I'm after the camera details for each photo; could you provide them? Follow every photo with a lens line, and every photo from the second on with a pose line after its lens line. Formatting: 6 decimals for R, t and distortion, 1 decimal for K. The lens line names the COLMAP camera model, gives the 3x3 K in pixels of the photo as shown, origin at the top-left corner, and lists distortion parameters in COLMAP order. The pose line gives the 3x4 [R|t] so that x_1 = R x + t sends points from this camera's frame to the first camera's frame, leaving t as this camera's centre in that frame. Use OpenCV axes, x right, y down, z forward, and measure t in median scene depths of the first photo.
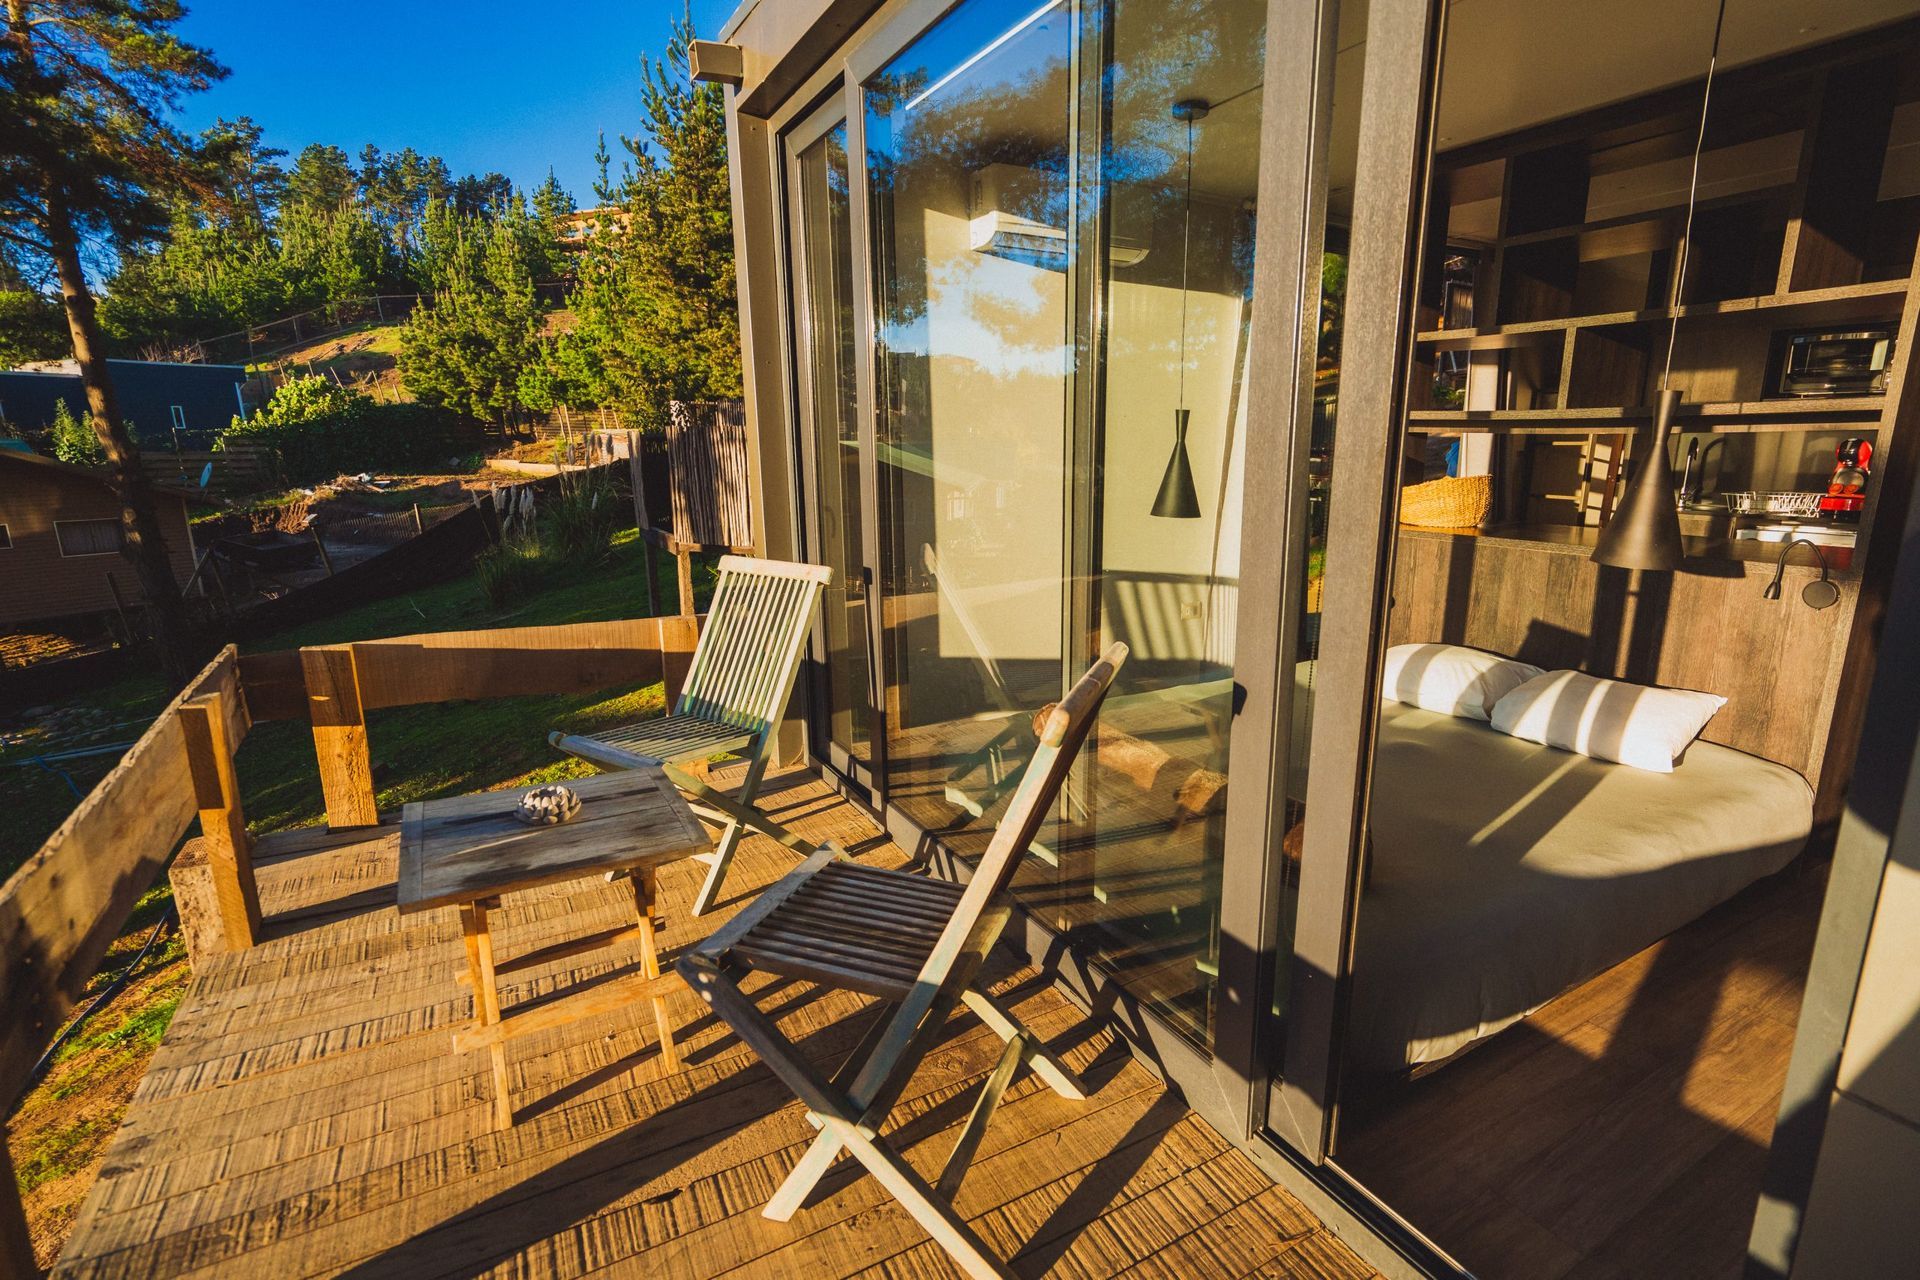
lens RADIAL K [[855.7, 0, 960.0], [0, 855.7, 640.0], [0, 0, 1]] dist [-0.001259, -0.000054]
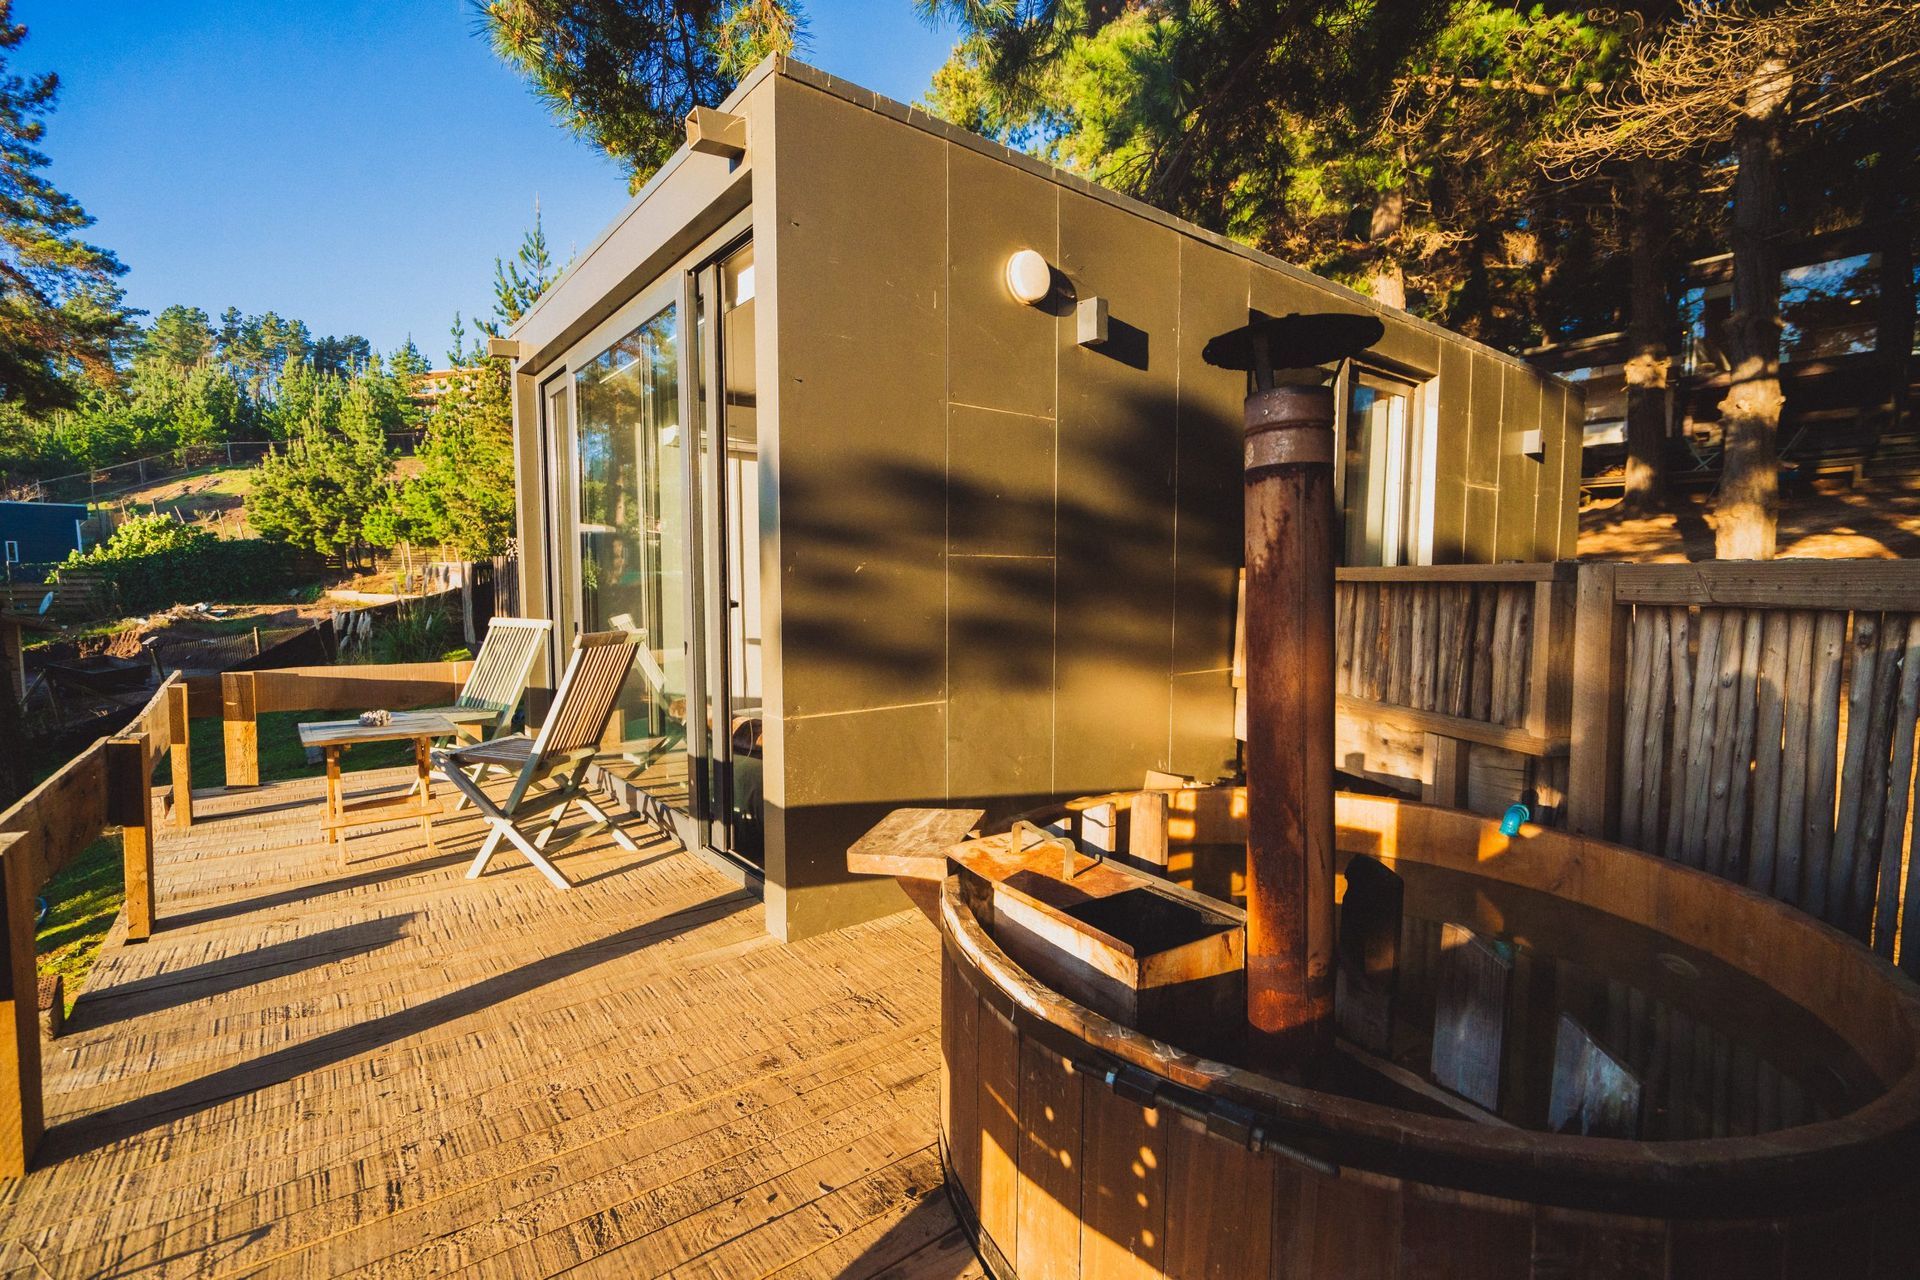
lens RADIAL K [[921.2, 0, 960.0], [0, 921.2, 640.0], [0, 0, 1]] dist [-0.001022, -0.000094]
pose [[0.993260, -0.010259, 0.115451, 0.100639], [0.029331, 0.985902, -0.164735, 0.063213], [-0.112133, 0.167011, 0.979558, -0.206975]]
